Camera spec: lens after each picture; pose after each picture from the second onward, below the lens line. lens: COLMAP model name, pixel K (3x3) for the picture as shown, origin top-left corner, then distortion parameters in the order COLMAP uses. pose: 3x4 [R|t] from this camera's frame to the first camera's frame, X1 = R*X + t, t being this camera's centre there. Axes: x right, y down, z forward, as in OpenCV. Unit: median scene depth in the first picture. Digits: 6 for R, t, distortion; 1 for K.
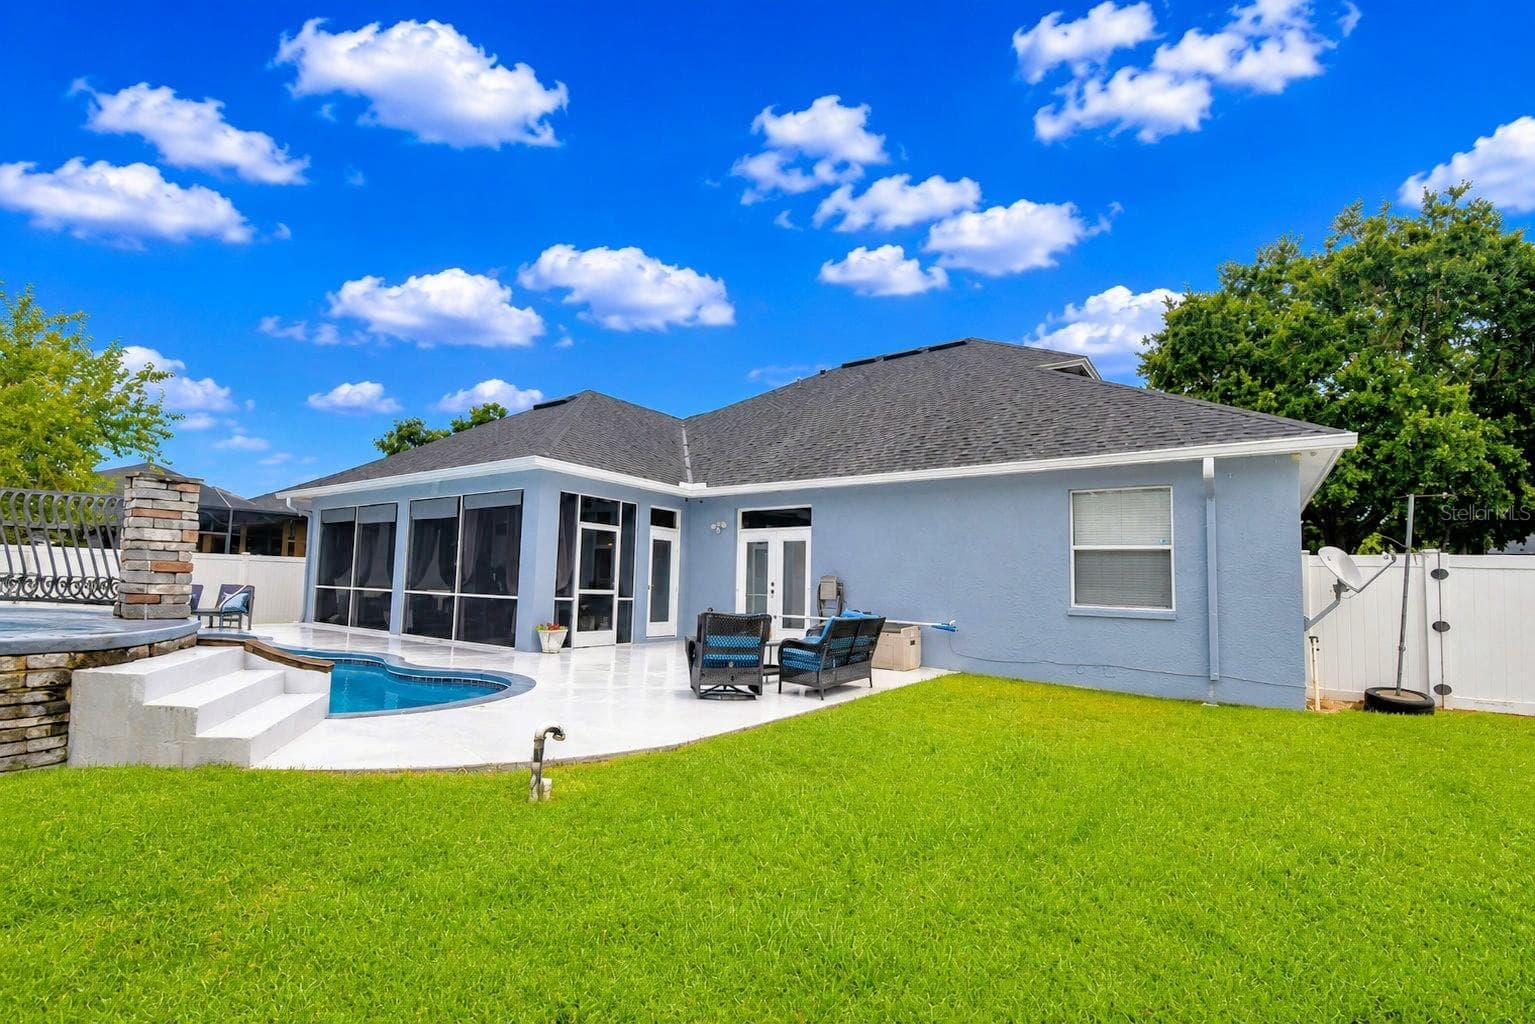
lens RADIAL K [[666.5, 0, 769.0], [0, 666.5, 573.7], [0, 0, 1]] dist [0.001566, -0.000071]
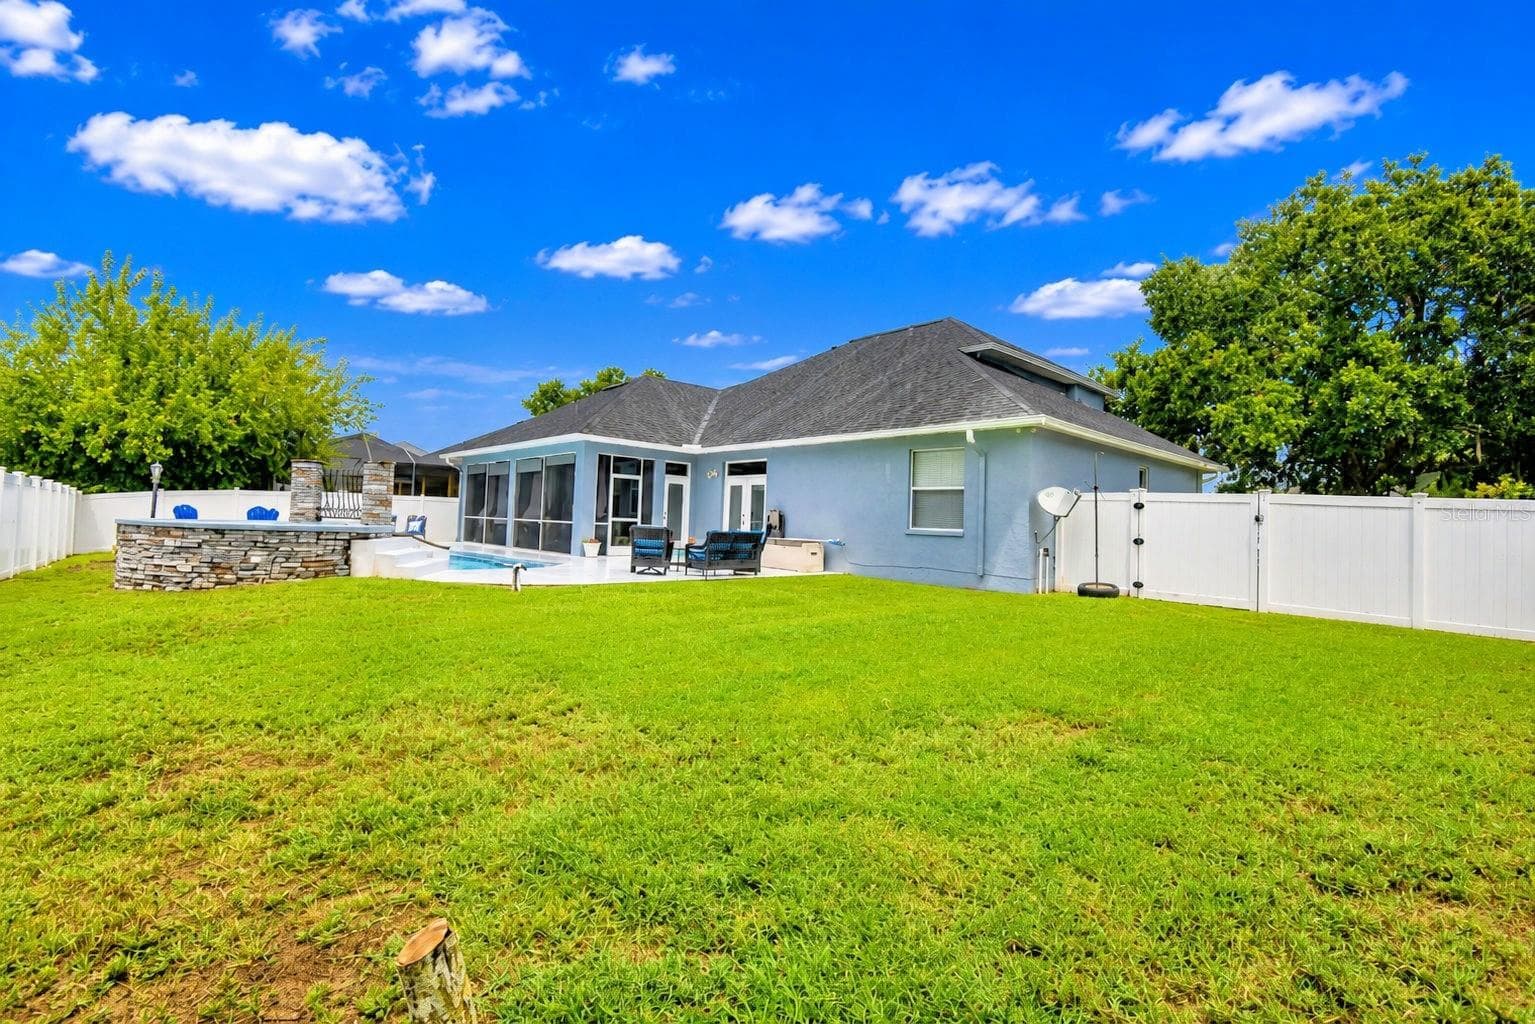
lens RADIAL K [[660.4, 0, 767.5], [0, 660.4, 512.0], [0, 0, 1]] dist [0.000289, -0.000004]
pose [[0.981488, 0.001650, -0.191515, 0.337371], [-0.002295, 0.999992, -0.003148, 0.014037], [0.191508, 0.003529, 0.981485, -0.396268]]
